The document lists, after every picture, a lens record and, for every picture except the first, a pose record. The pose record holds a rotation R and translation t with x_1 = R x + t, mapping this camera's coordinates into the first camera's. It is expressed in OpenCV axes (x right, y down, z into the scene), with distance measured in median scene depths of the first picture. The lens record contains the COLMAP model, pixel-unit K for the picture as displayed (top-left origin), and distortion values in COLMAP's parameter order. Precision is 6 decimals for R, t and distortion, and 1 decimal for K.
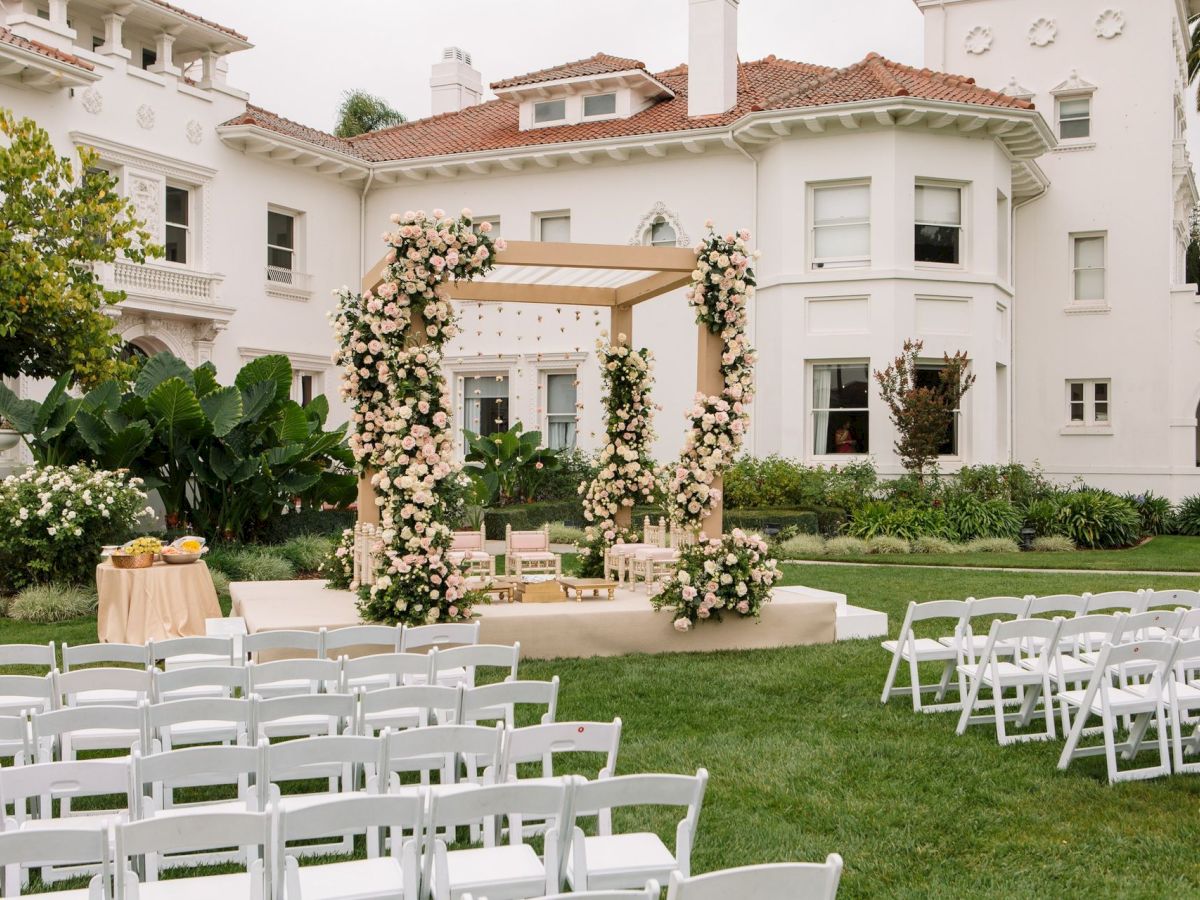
lens RADIAL K [[1394.0, 0, 600.0], [0, 1394.0, 450.0], [0, 0, 1]] dist [0.014141, 0.000843]
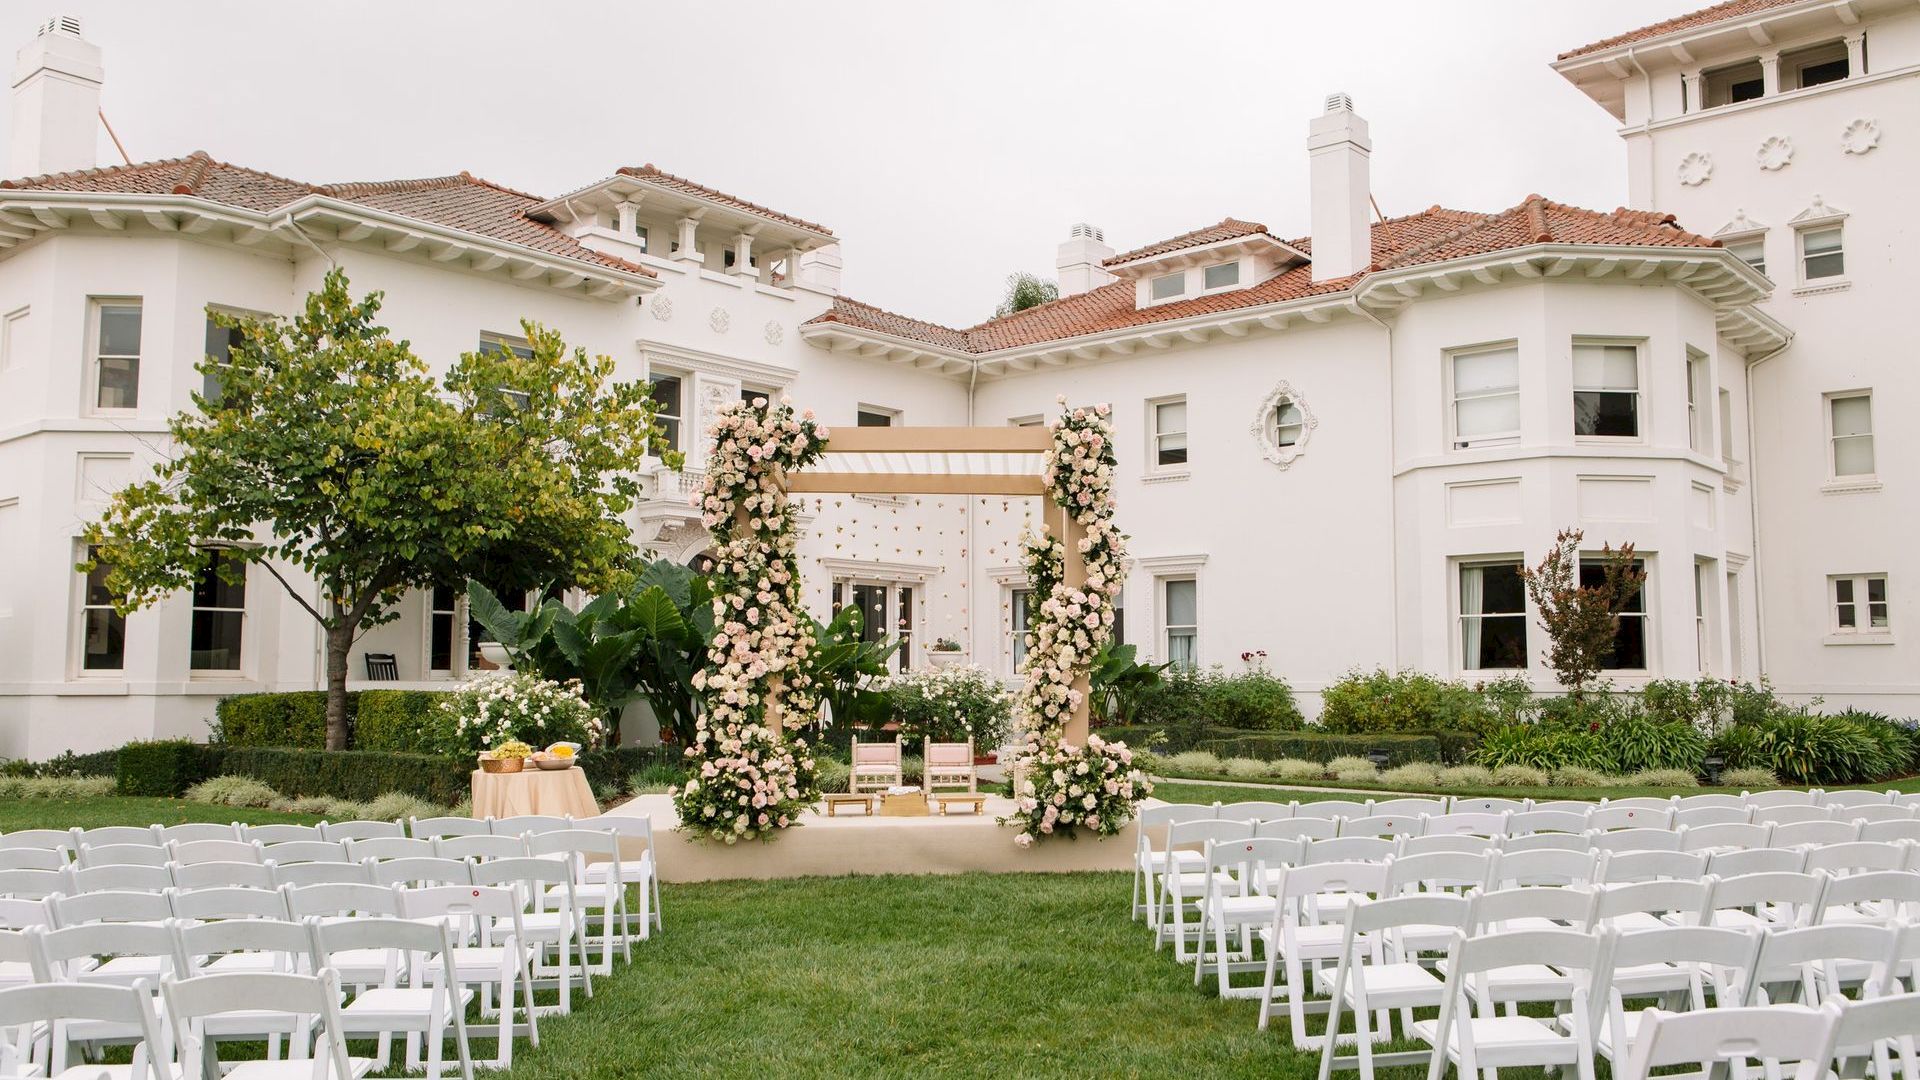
lens RADIAL K [[1604.0, 0, 960.0], [0, 1604.0, 540.0], [0, 0, 1]] dist [-0.003648, 0.002713]
pose [[0.968131, -0.025720, -0.249119, 0.110750], [0.004265, 0.996262, -0.086283, 0.008191], [0.250407, 0.082471, 0.964622, -0.010172]]
